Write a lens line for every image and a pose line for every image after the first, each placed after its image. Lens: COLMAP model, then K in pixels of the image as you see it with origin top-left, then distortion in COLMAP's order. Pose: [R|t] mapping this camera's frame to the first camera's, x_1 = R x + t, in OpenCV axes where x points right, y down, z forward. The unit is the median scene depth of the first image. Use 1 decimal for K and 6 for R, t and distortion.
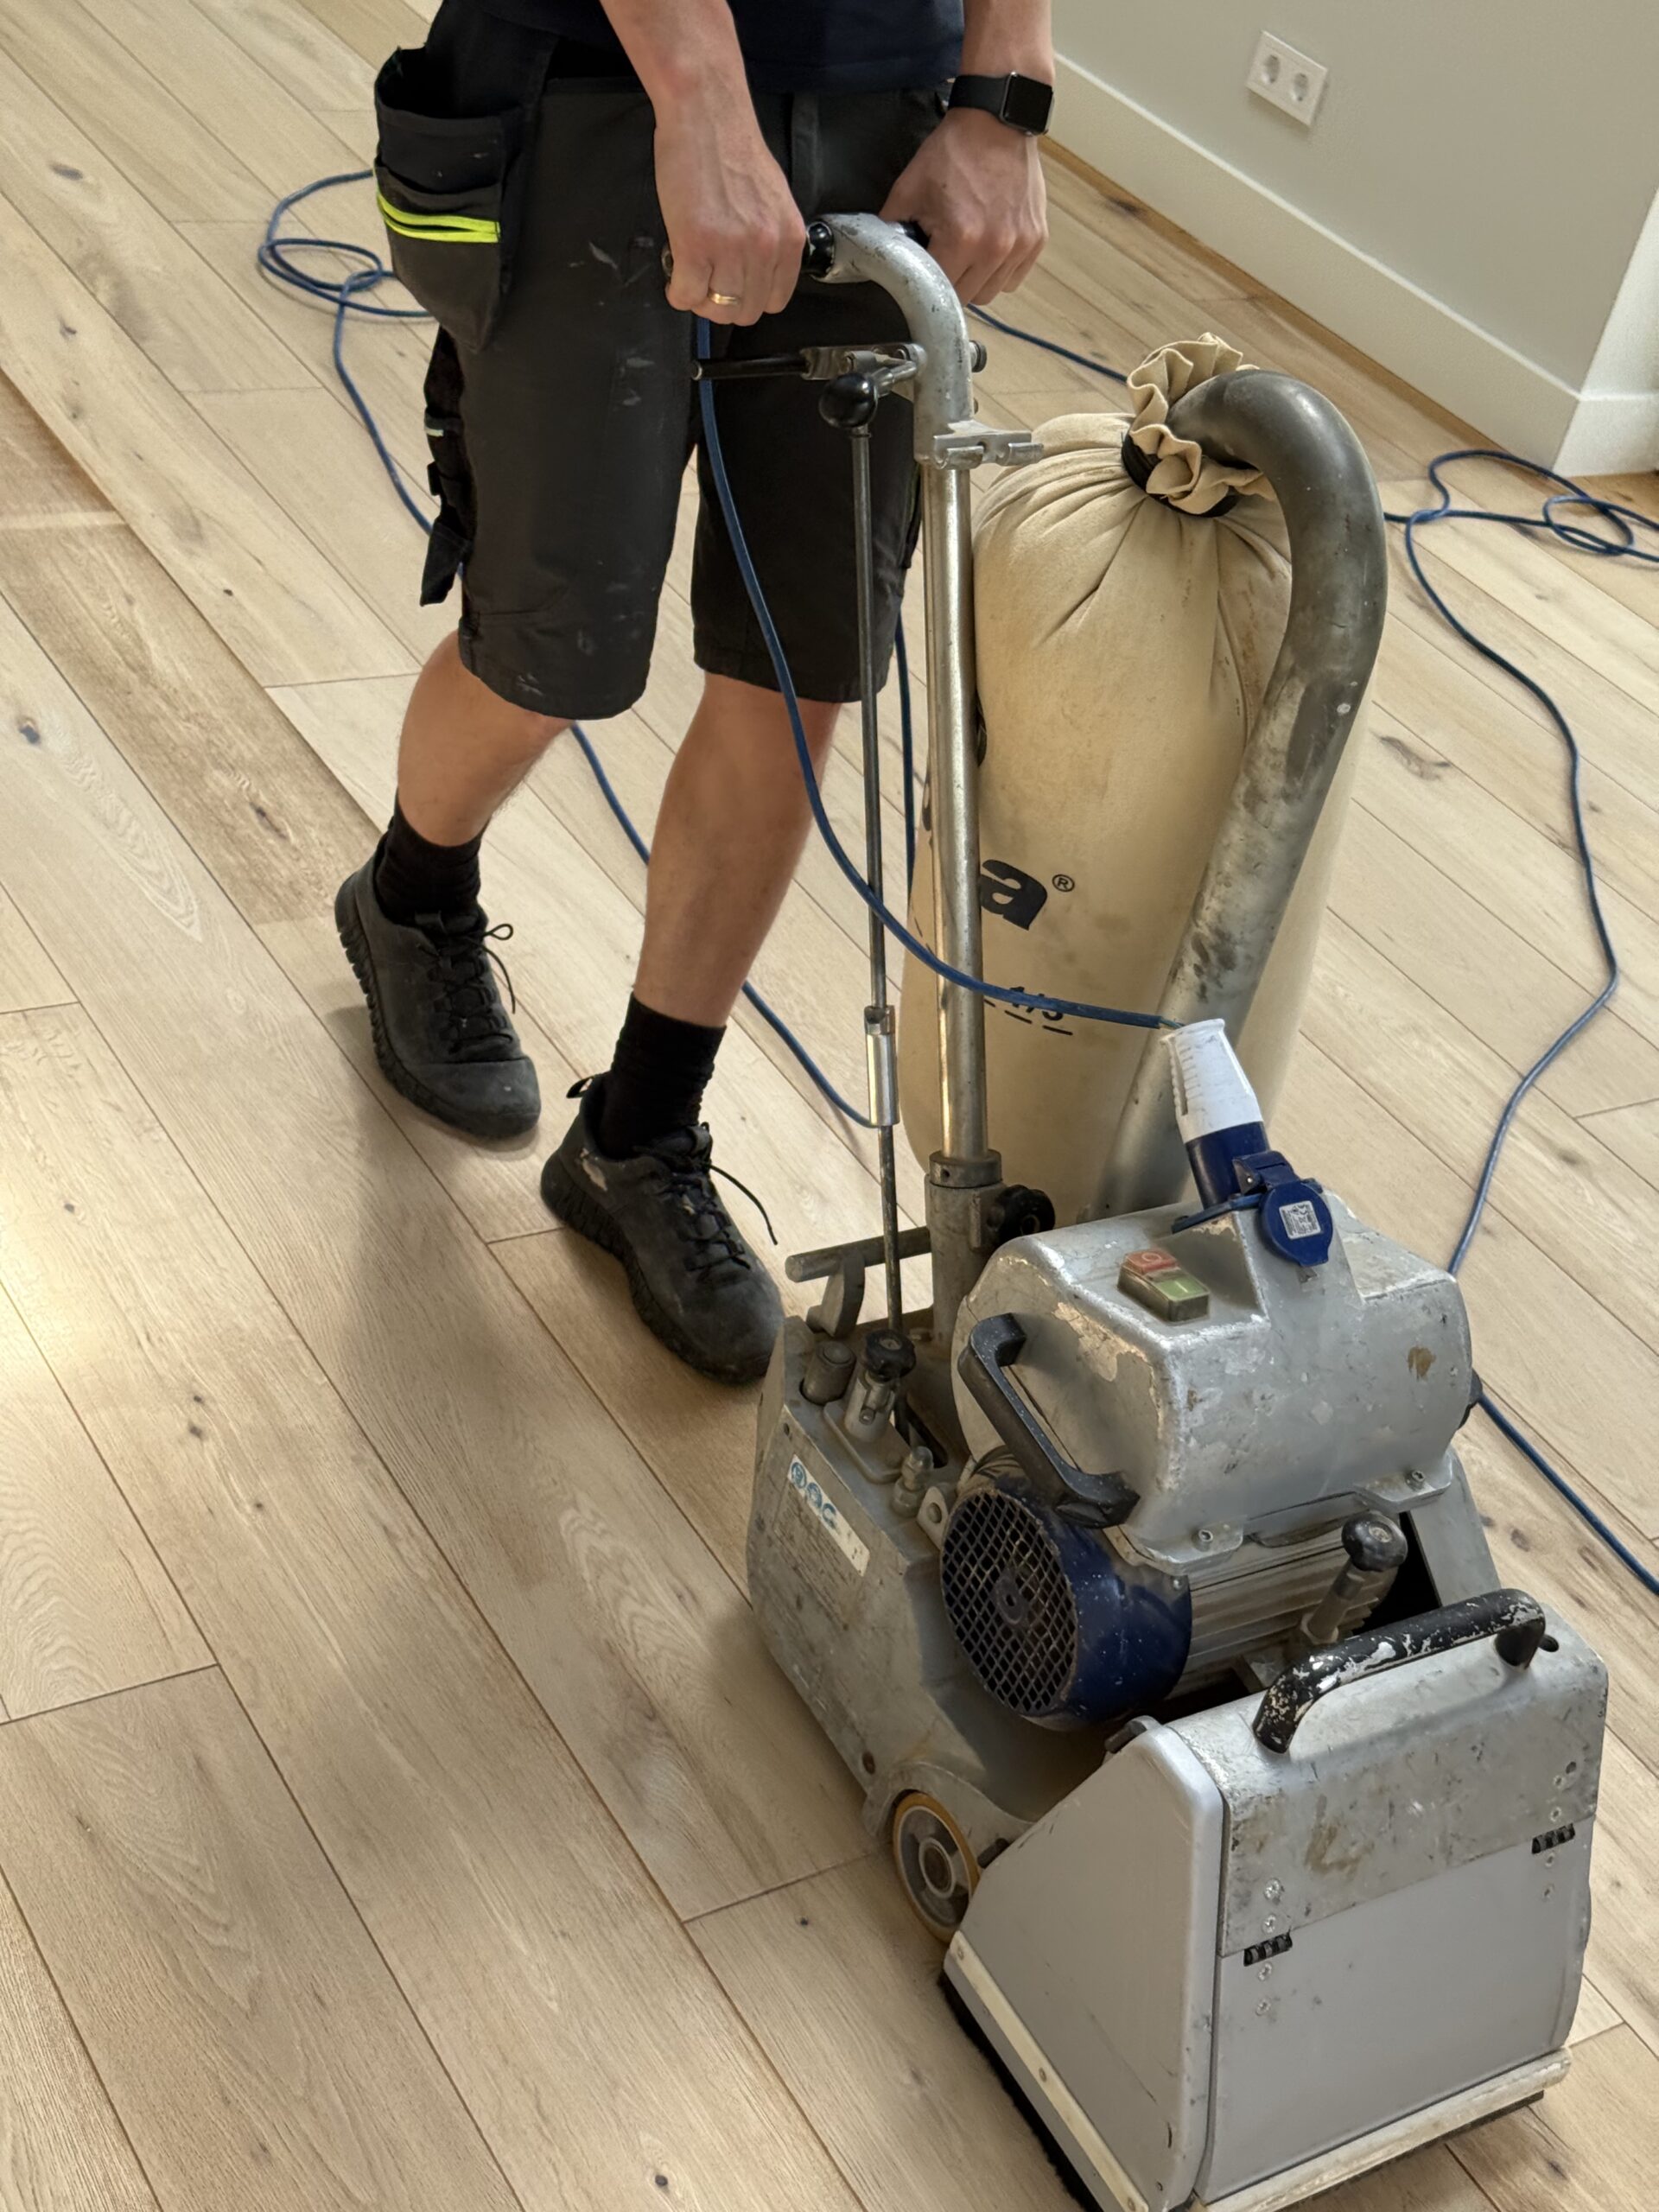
lens RADIAL K [[3124.1, 0, 835.8], [0, 3124.1, 1126.4], [0, 0, 1]] dist [0.115683, 0.000000]
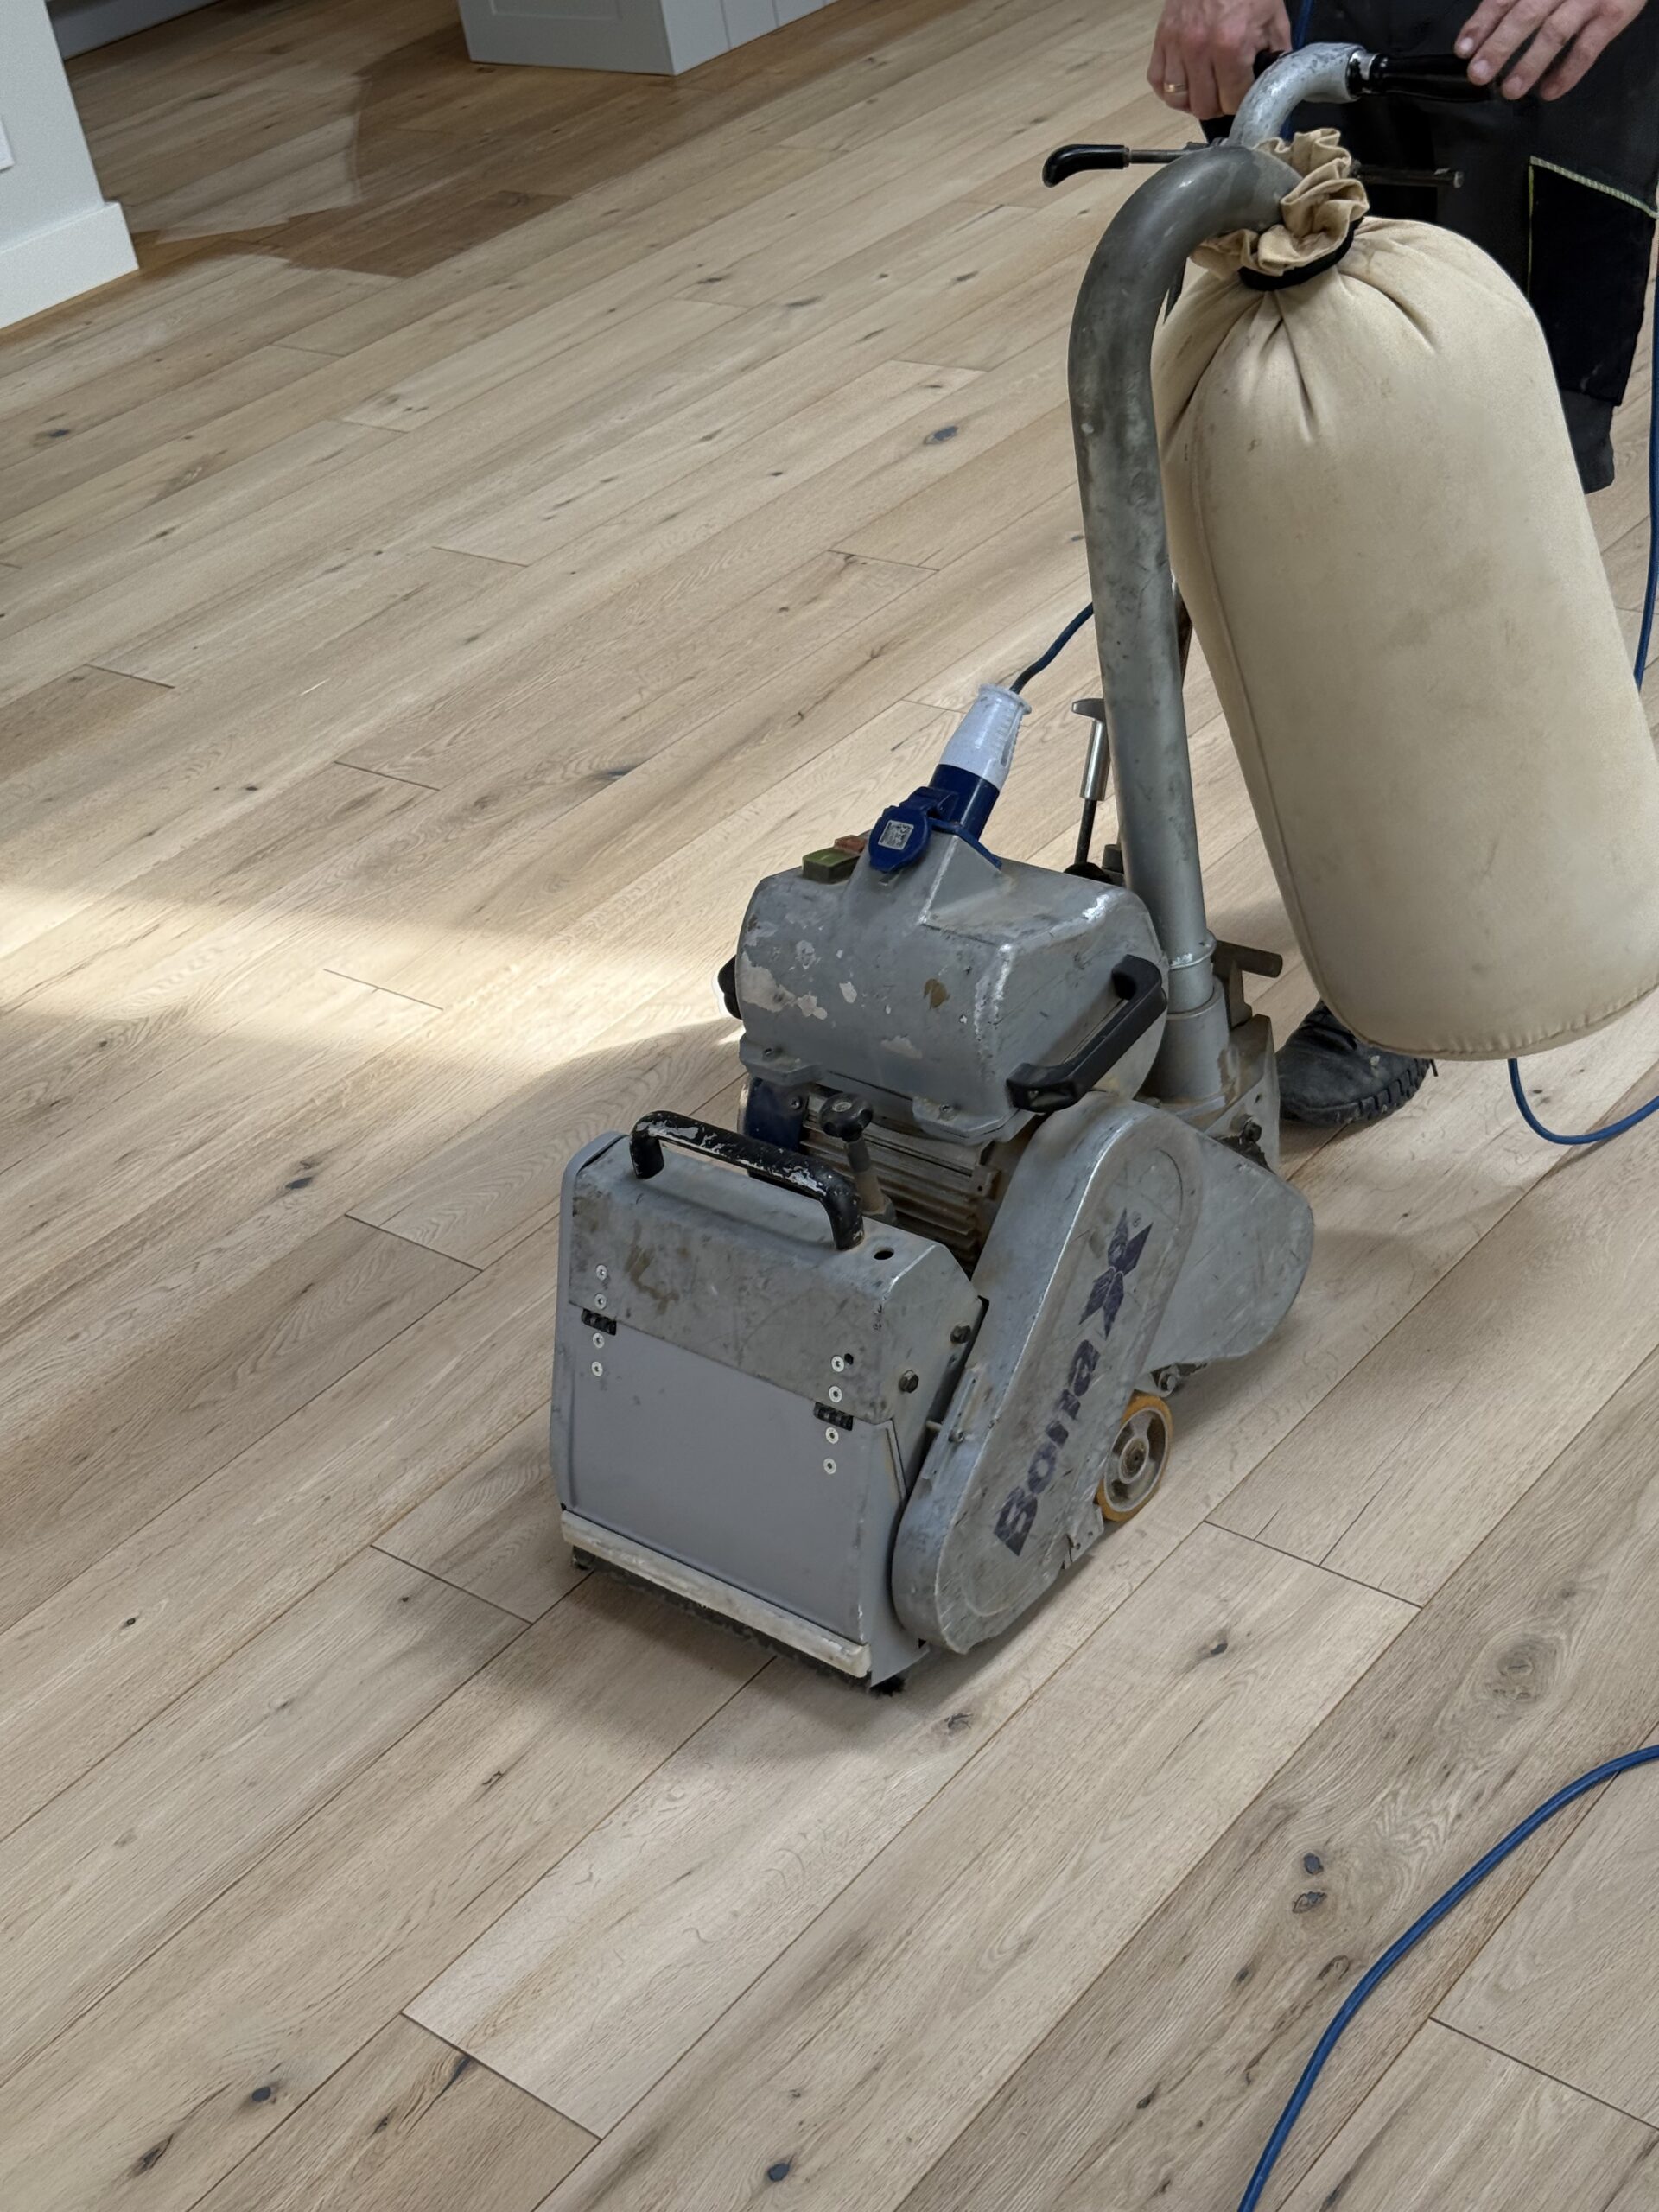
lens RADIAL K [[3124.1, 0, 830.6], [0, 3124.1, 1107.5], [0, 0, 1]] dist [0.115683, 0.000000]
pose [[0.246432, 0.277055, -0.928715, 1.270624], [-0.345982, 0.920275, 0.182732, -0.083231], [0.905300, 0.276288, 0.322641, 0.619854]]
